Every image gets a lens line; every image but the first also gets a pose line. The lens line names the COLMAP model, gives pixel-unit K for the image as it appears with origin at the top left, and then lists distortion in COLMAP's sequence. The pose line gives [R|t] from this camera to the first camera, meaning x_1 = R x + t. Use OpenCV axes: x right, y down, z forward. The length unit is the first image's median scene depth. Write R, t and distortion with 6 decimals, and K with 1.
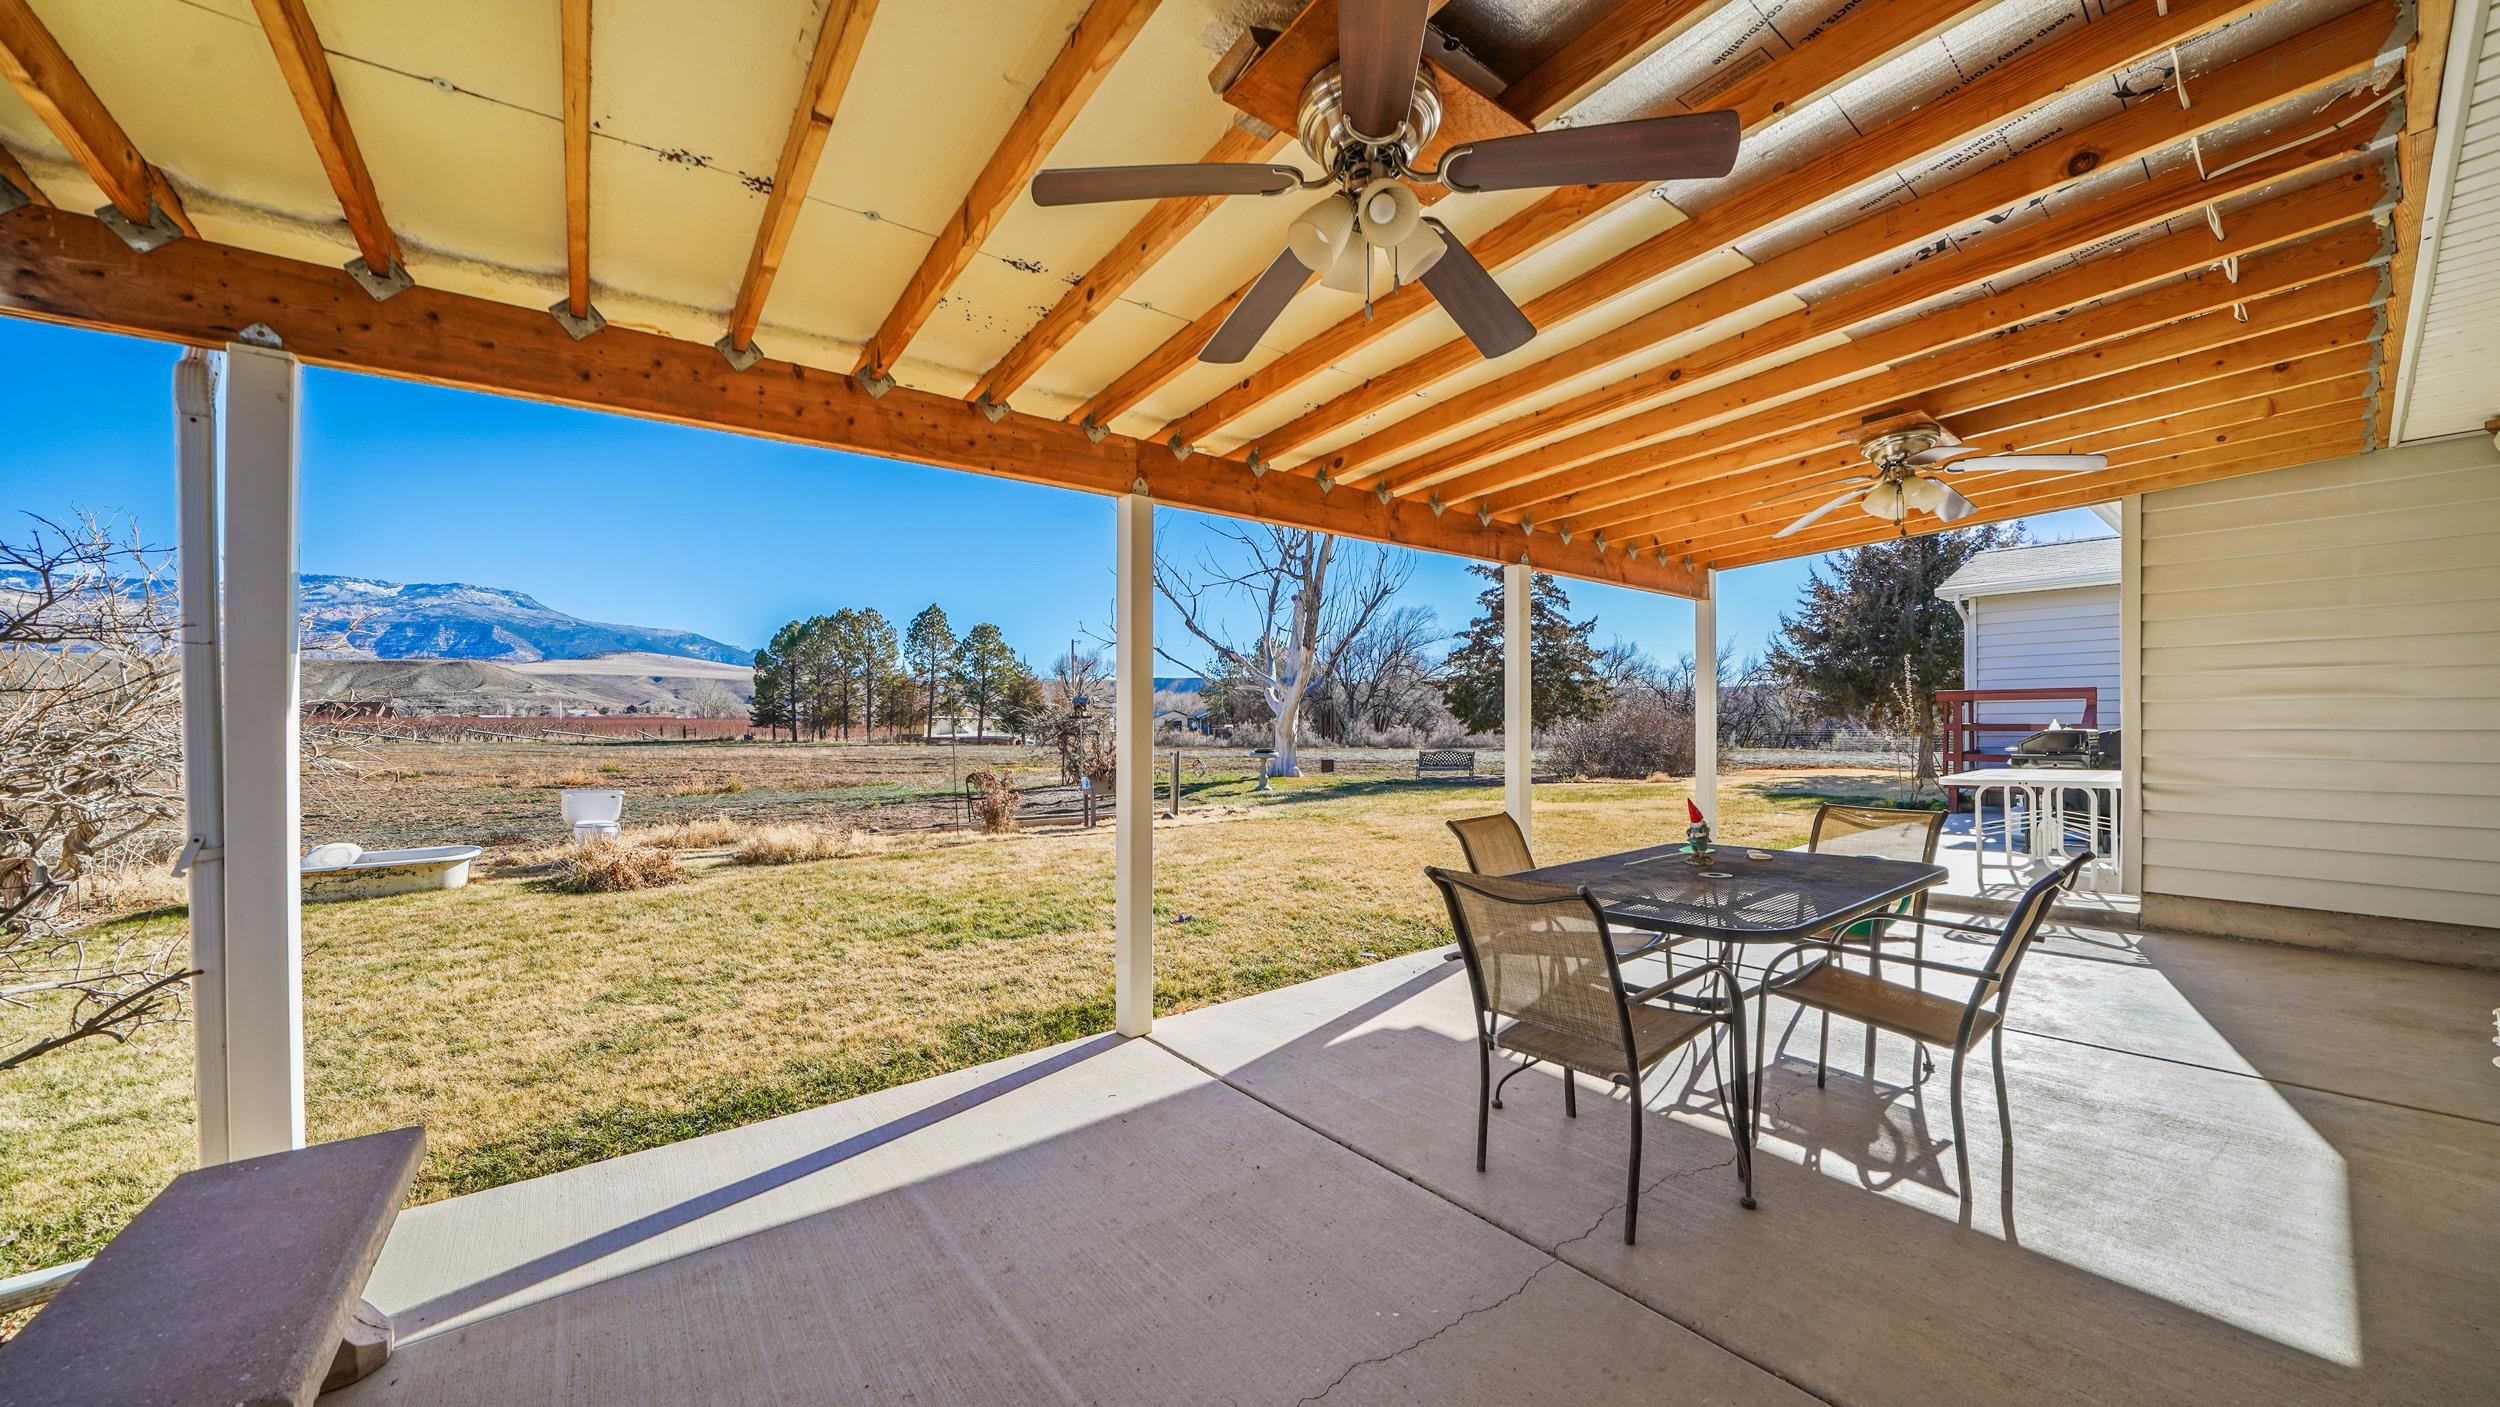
lens RADIAL K [[890.8, 0, 1253.0], [0, 890.8, 718.4], [0, 0, 1]] dist [-0.027647, 0.002075]
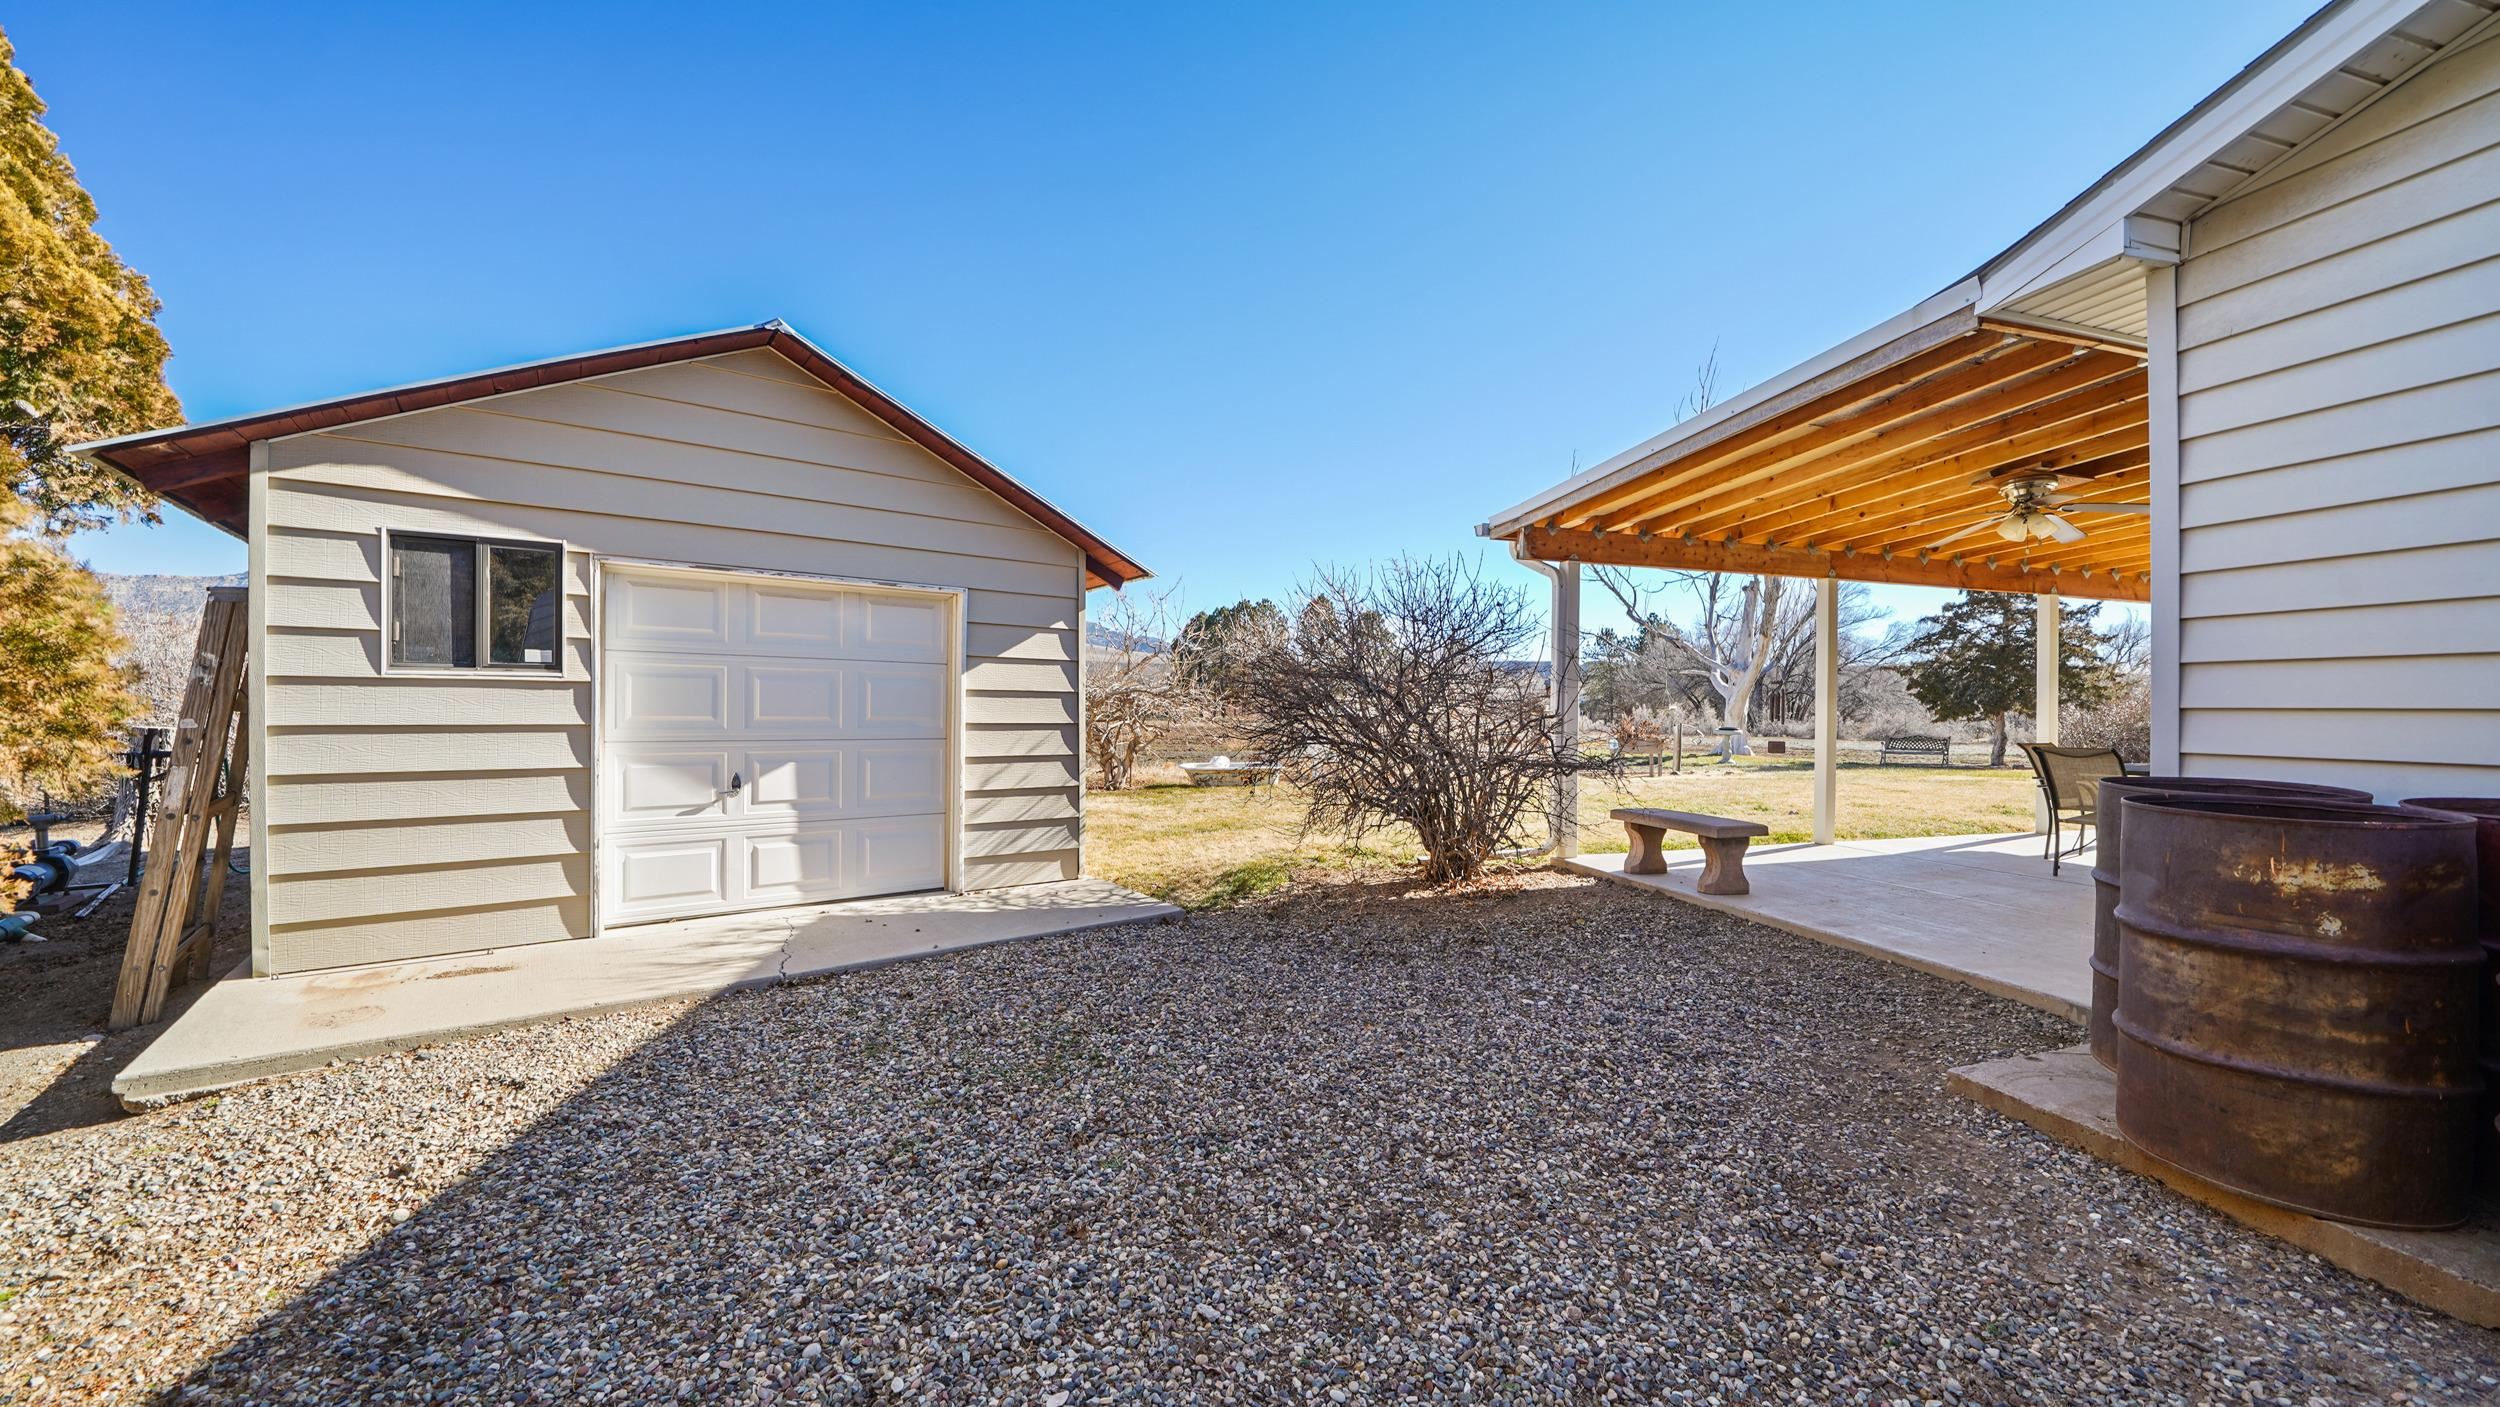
lens RADIAL K [[890.8, 0, 1253.0], [0, 890.8, 718.4], [0, 0, 1]] dist [-0.027647, 0.002075]
pose [[0.920619, 0.023214, -0.389771, -0.075859], [-0.016221, 0.999643, 0.021225, 0.006546], [0.390125, -0.013218, 0.920667, -0.187552]]
